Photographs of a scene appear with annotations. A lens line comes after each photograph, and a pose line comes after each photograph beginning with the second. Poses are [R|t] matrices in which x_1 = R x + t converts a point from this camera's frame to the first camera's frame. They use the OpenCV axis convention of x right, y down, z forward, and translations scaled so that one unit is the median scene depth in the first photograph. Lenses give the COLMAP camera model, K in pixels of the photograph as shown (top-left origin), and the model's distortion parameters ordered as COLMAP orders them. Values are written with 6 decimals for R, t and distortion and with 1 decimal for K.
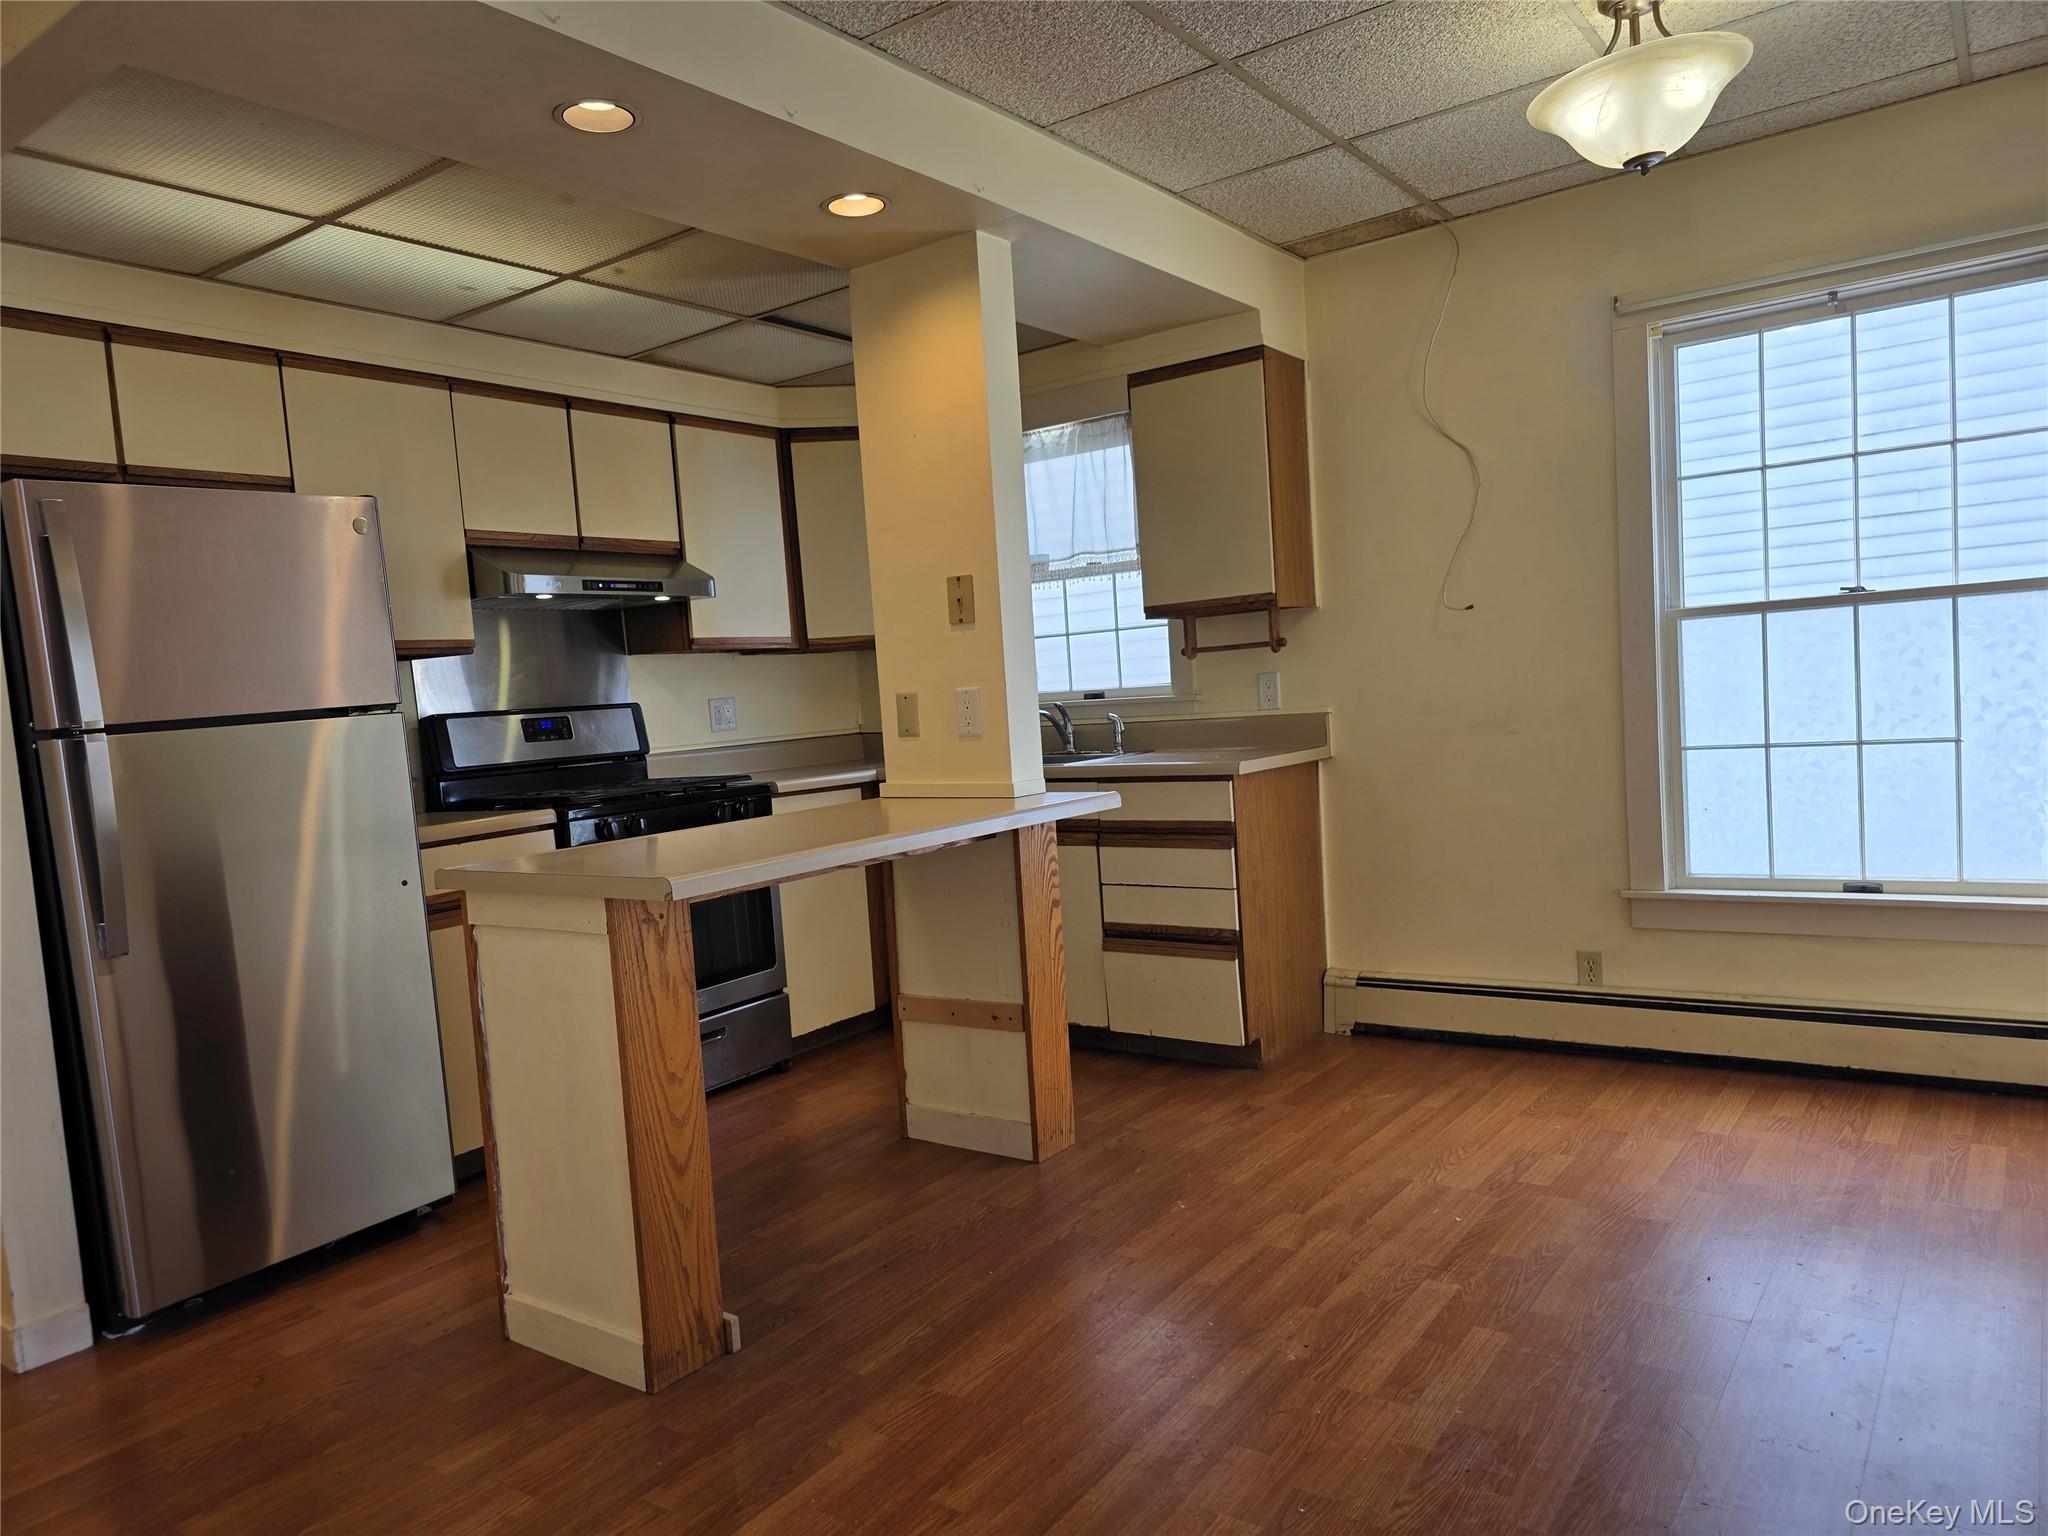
lens RADIAL K [[1378.6, 0, 1005.0], [0, 1378.6, 794.1], [0, 0, 1]] dist [0.078792, -0.077583]
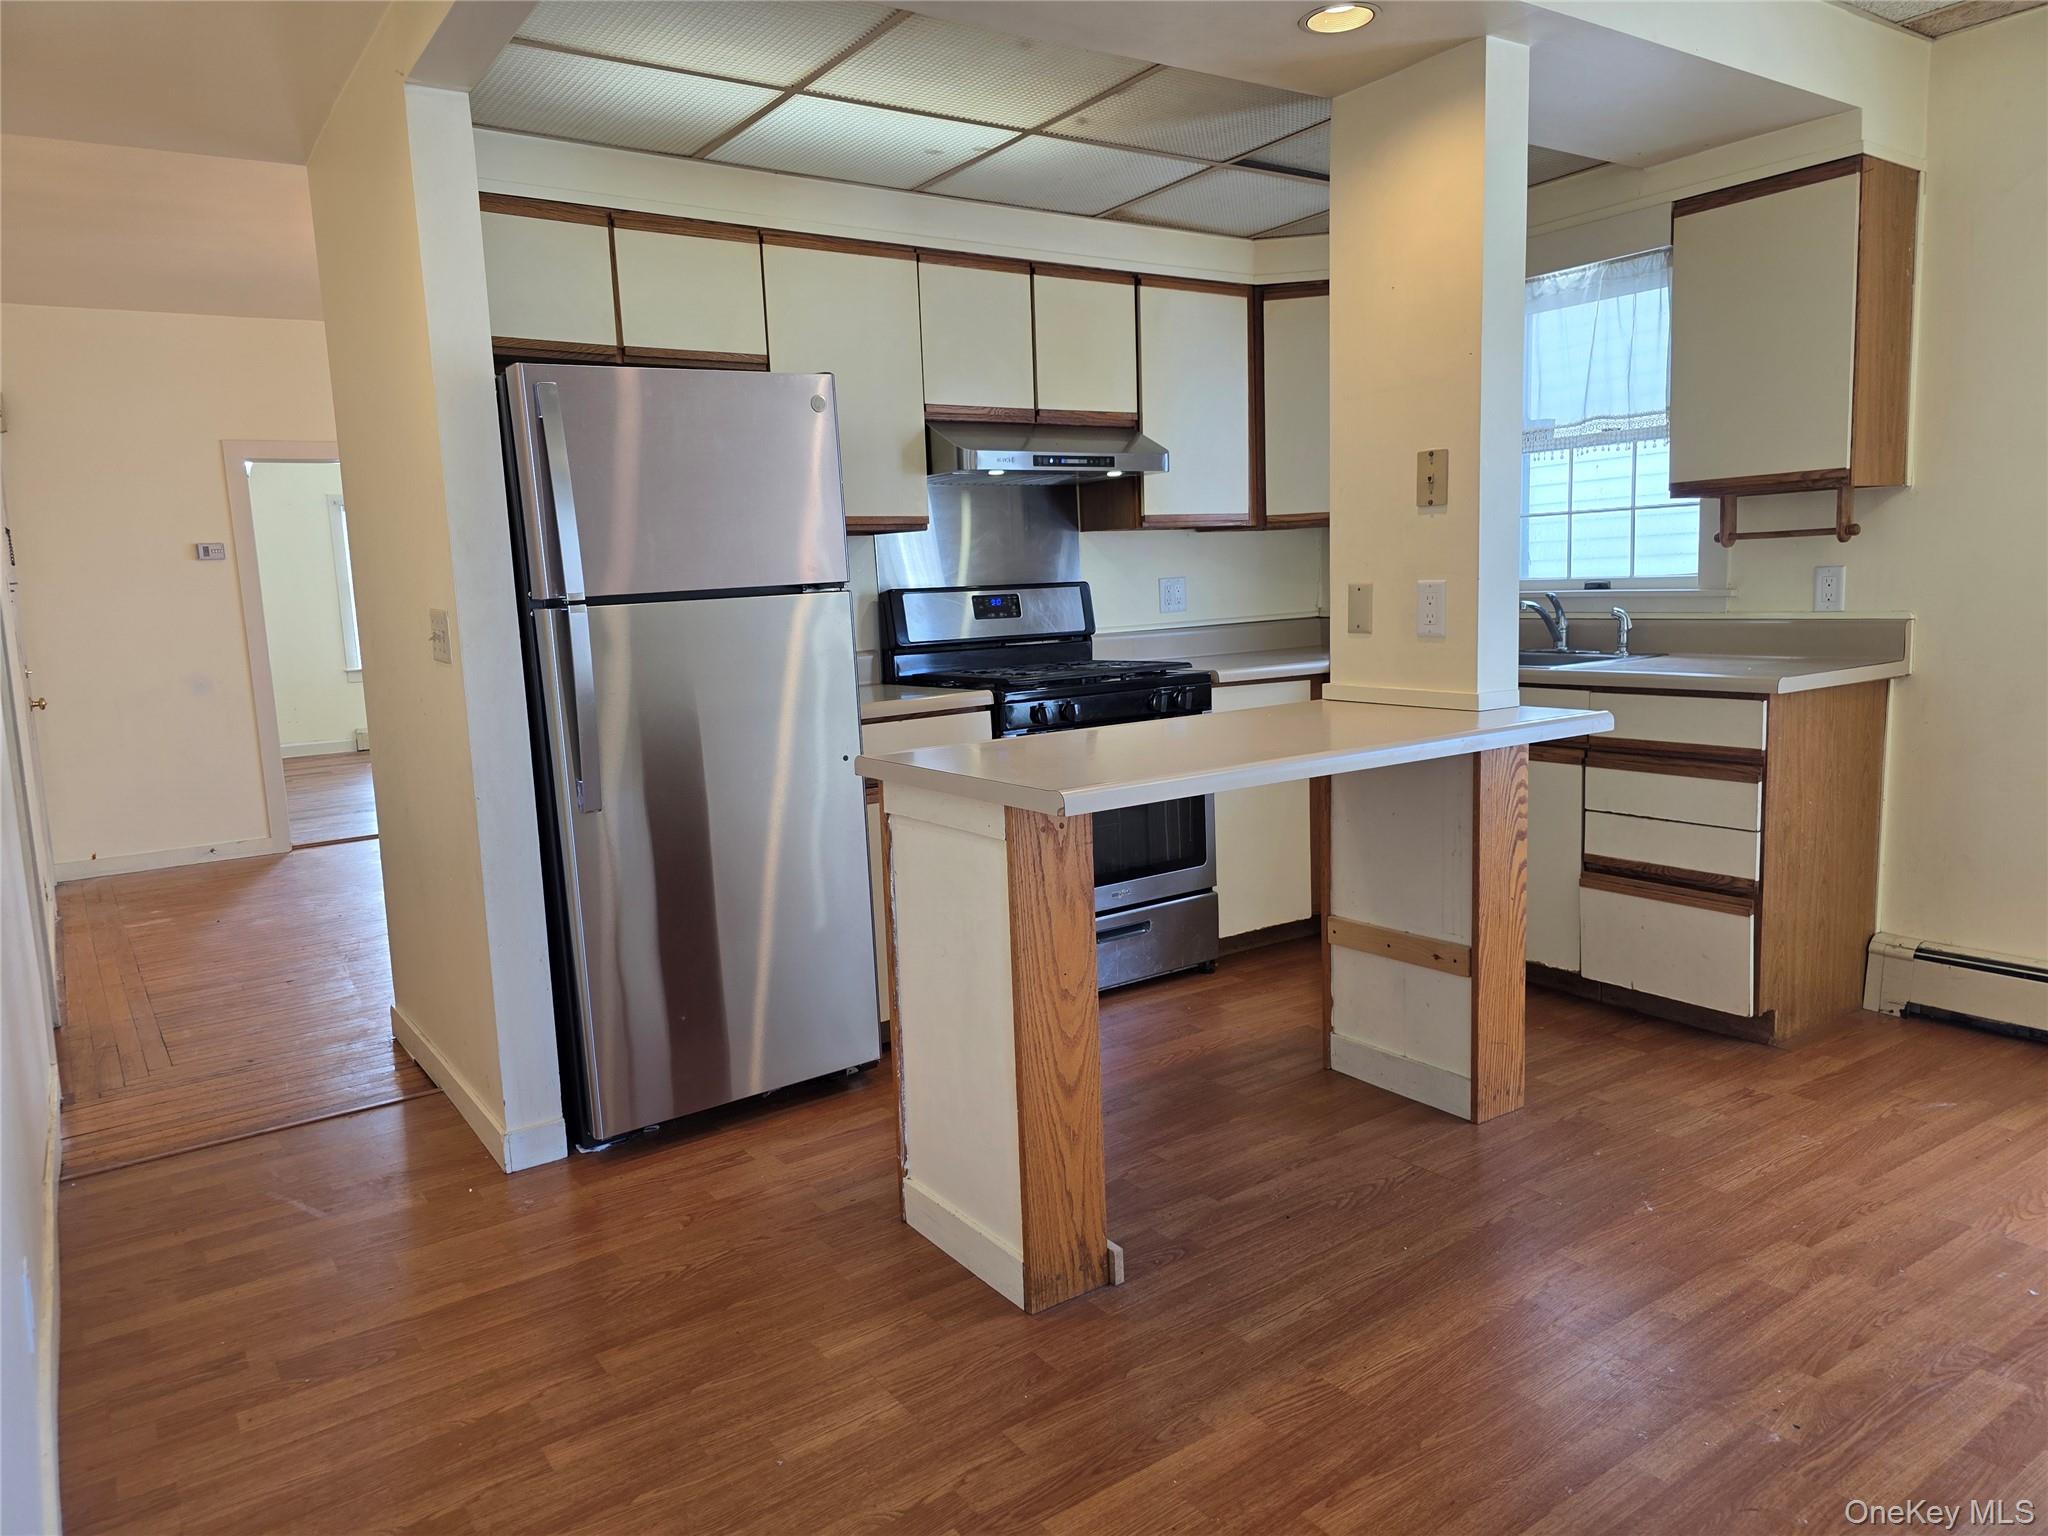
lens RADIAL K [[1376.7, 0, 1023.9], [0, 1376.7, 764.9], [0, 0, 1]] dist [0.070319, -0.070861]
pose [[0.945302, 0.074229, -0.317639, 0.014640], [-0.050206, 0.995270, 0.083169, -0.019978], [0.322310, -0.062673, 0.944557, 0.076369]]
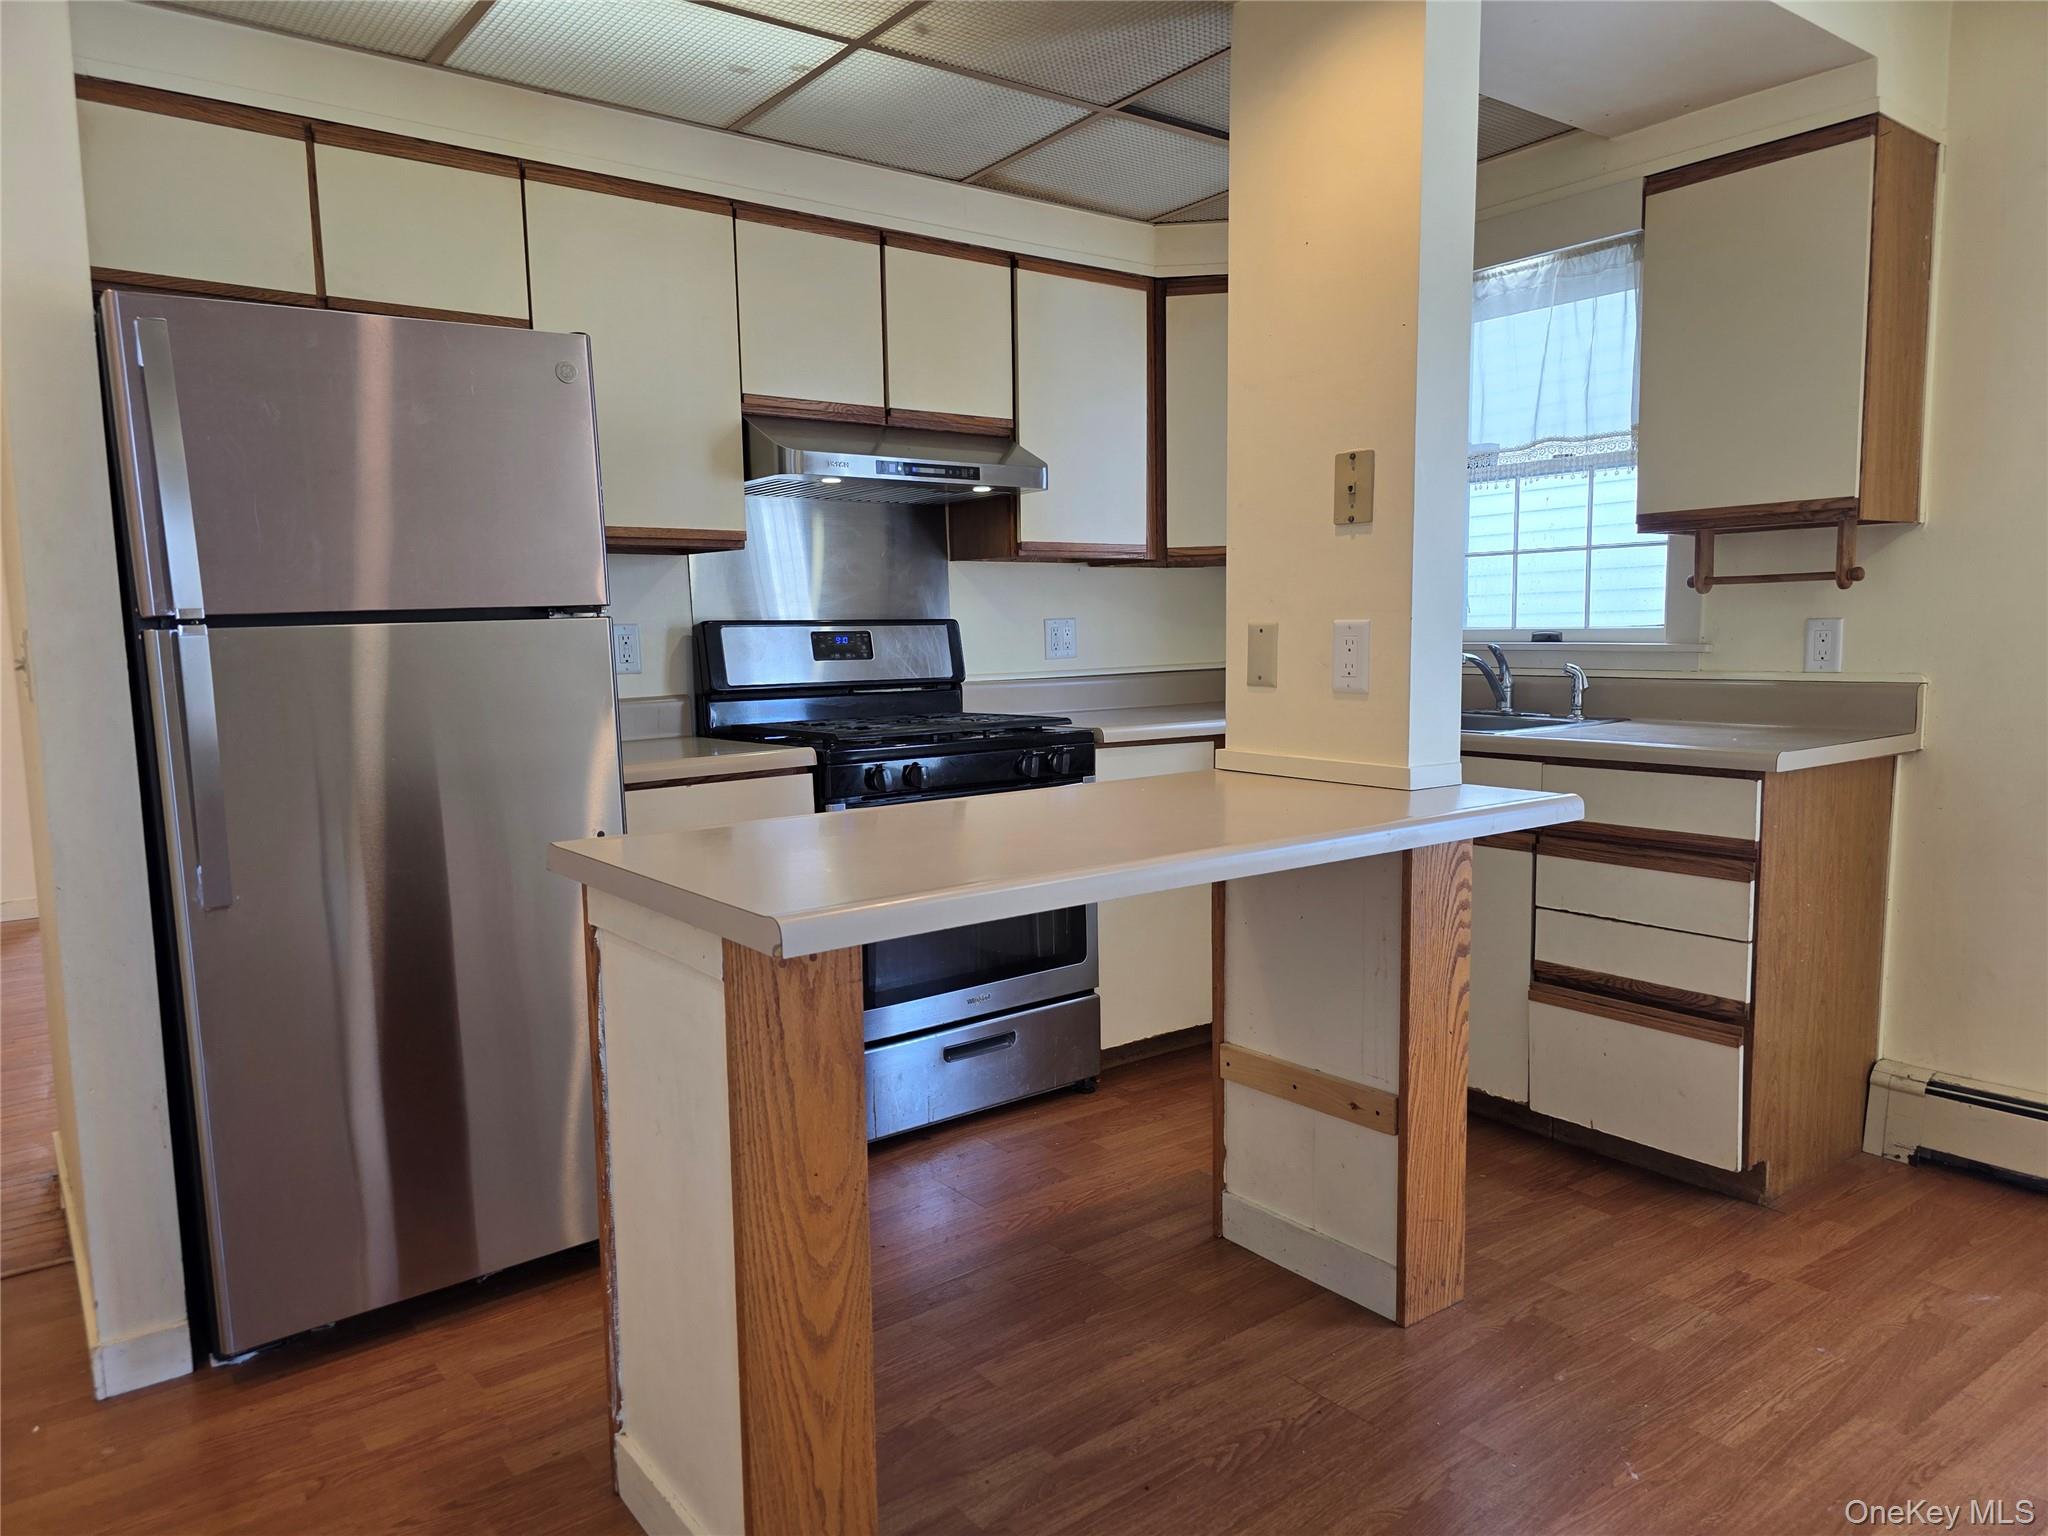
lens RADIAL K [[1375.3, 0, 1033.4], [0, 1375.3, 784.9], [0, 0, 1]] dist [0.065547, -0.059245]
pose [[0.959364, 0.082865, -0.269731, 0.011064], [-0.069322, 0.995826, 0.059374, -0.024823], [0.273525, -0.038263, 0.961103, 0.284497]]
